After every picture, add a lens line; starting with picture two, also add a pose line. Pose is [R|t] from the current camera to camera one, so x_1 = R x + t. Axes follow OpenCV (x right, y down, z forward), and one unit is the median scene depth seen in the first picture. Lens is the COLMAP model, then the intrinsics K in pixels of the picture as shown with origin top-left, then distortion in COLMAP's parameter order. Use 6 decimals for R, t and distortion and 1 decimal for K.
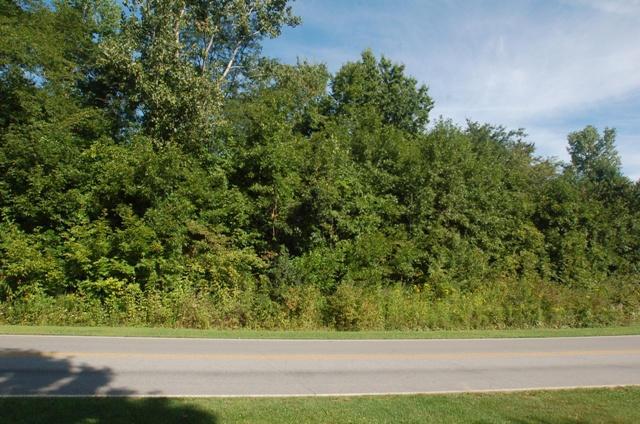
lens RADIAL K [[467.2, 0, 314.2], [0, 467.2, 207.6], [0, 0, 1]] dist [-0.037619, 0.038079]
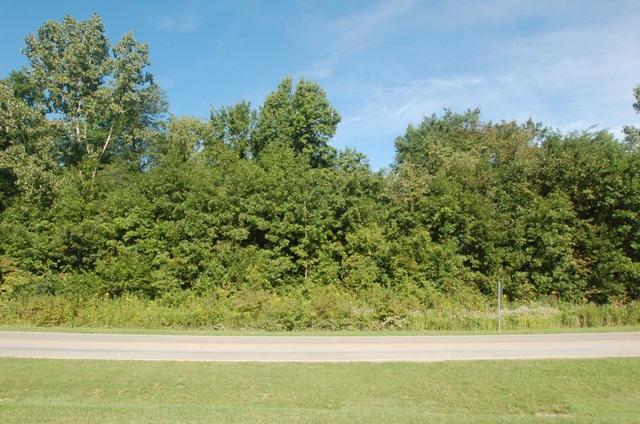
lens RADIAL K [[452.3, 0, 306.6], [0, 452.3, 196.0], [0, 0, 1]] dist [-0.038649, 0.032632]
pose [[0.848052, -0.140805, -0.510864, 0.860225], [0.110832, 0.989860, -0.088841, 0.041865], [0.518193, 0.018722, 0.855059, 0.122835]]
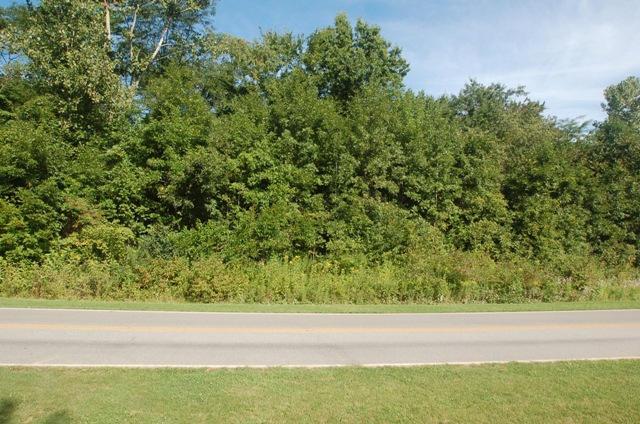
lens RADIAL K [[452.3, 0, 304.0], [0, 452.3, 220.8], [0, 0, 1]] dist [-0.038649, 0.032632]
pose [[0.983414, -0.022456, -0.179979, 0.258530], [0.036284, 0.996605, 0.073909, 0.015506], [0.177708, -0.079214, 0.980890, 0.061797]]
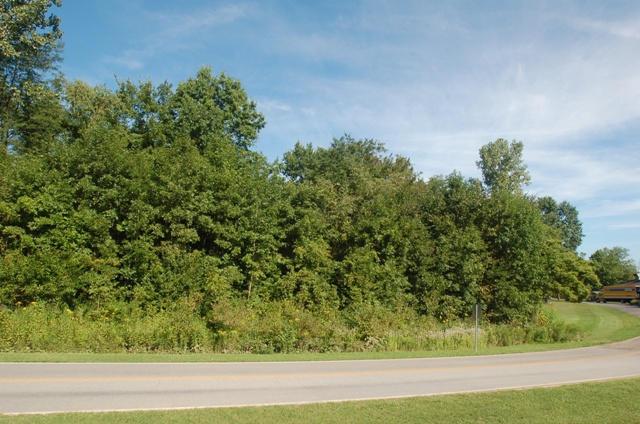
lens RADIAL K [[452.3, 0, 315.1], [0, 452.3, 185.4], [0, 0, 1]] dist [-0.038649, 0.032632]
pose [[0.997188, -0.018019, -0.072746, 0.537102], [0.010301, 0.994406, -0.105119, 0.019162], [0.074234, 0.104074, 0.991795, 0.073640]]
